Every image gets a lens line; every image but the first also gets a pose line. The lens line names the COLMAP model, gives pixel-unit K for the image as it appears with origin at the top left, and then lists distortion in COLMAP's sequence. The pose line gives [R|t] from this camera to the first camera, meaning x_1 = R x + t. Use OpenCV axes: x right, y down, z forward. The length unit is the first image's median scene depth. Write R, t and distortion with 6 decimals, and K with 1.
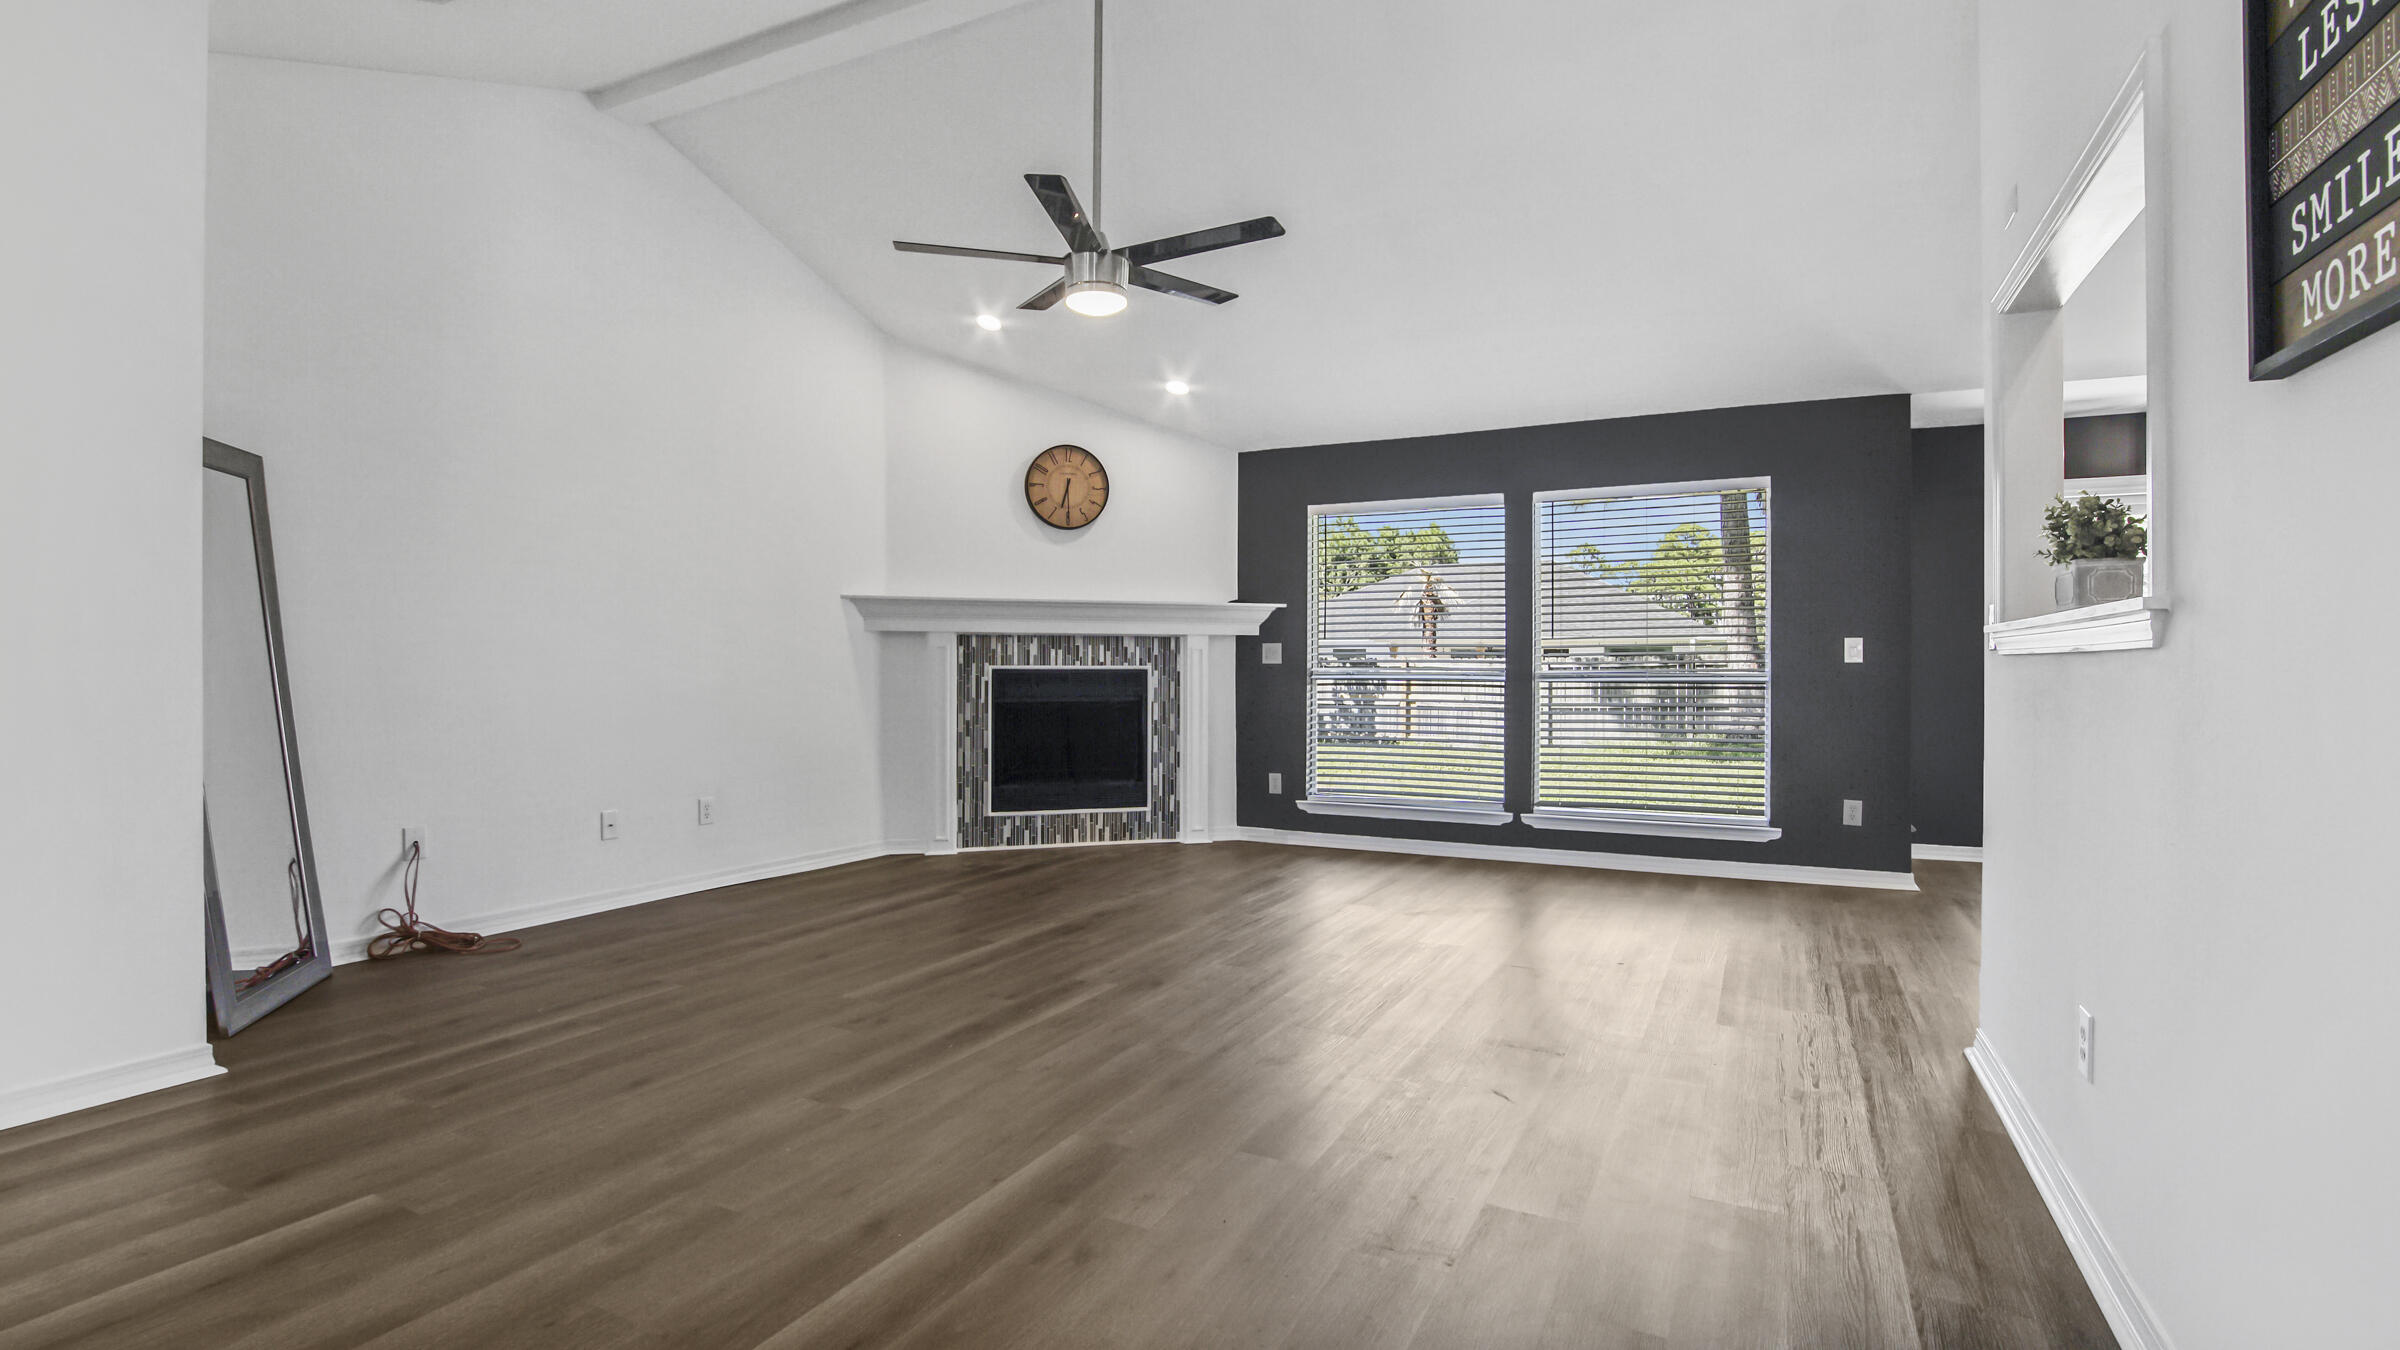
lens RADIAL K [[1138.2, 0, 1222.7], [0, 1138.2, 666.3], [0, 0, 1]] dist [-0.017606, 0.002134]
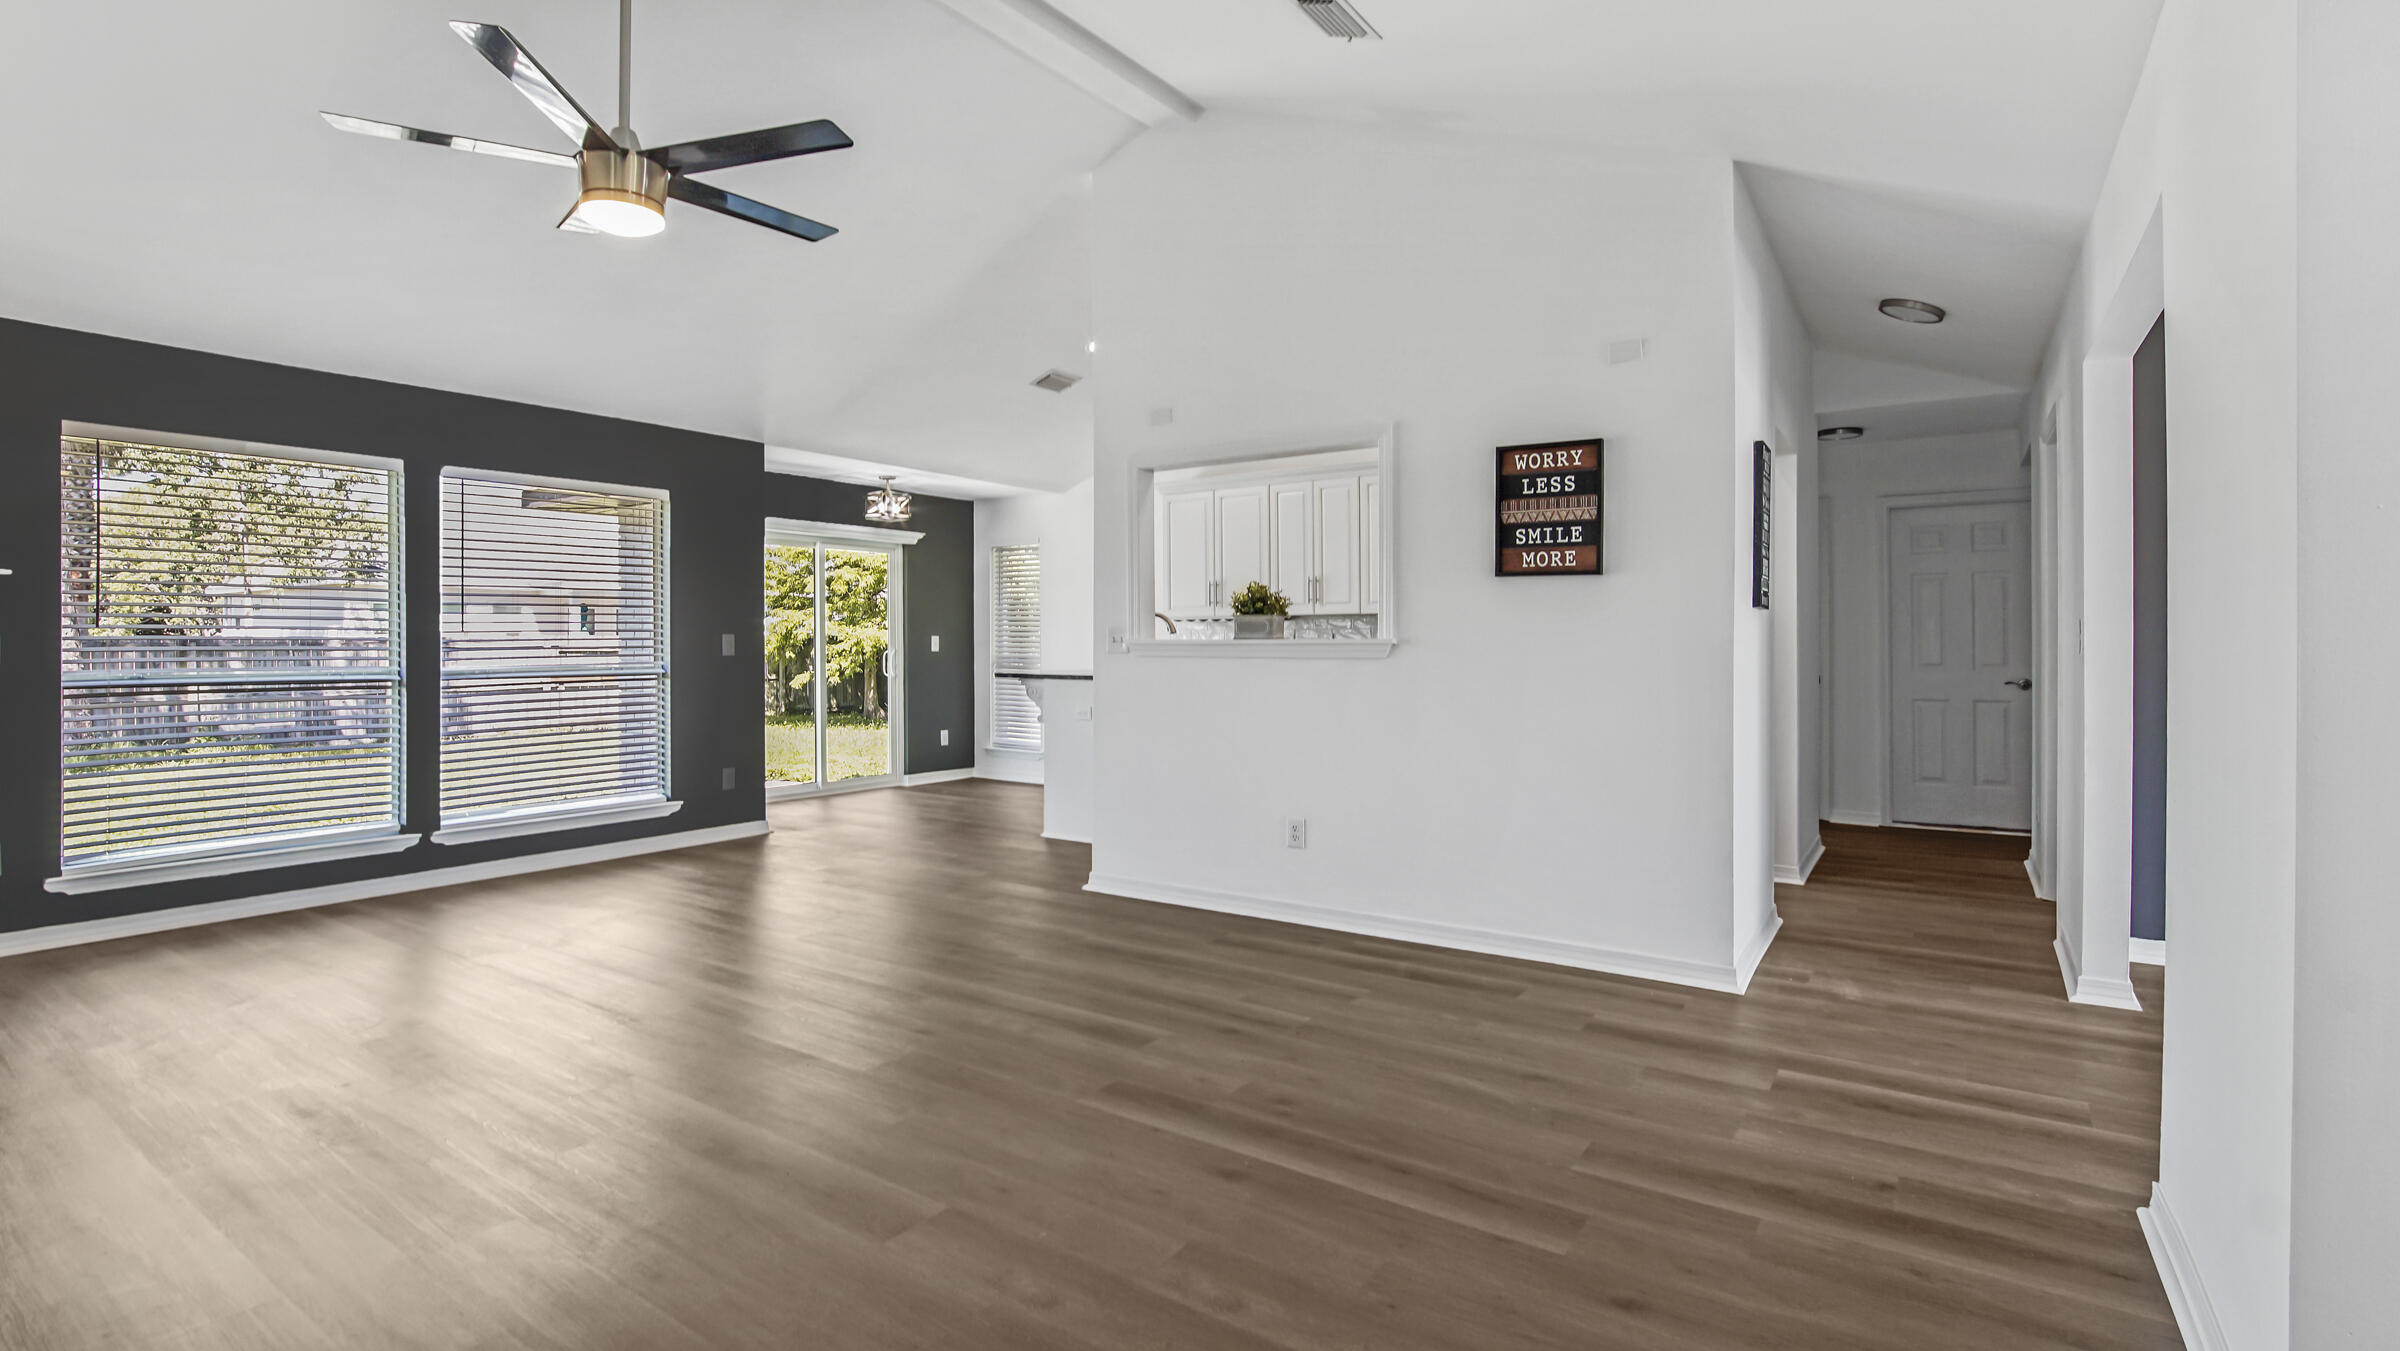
lens RADIAL K [[1138.2, 0, 1167.0], [0, 1138.2, 650.1], [0, 0, 1]] dist [-0.017606, 0.002134]
pose [[0.135987, -0.010645, 0.990653, -0.588845], [0.001616, 0.999943, 0.010524, -0.020856], [-0.990709, 0.000170, 0.135997, 0.366900]]
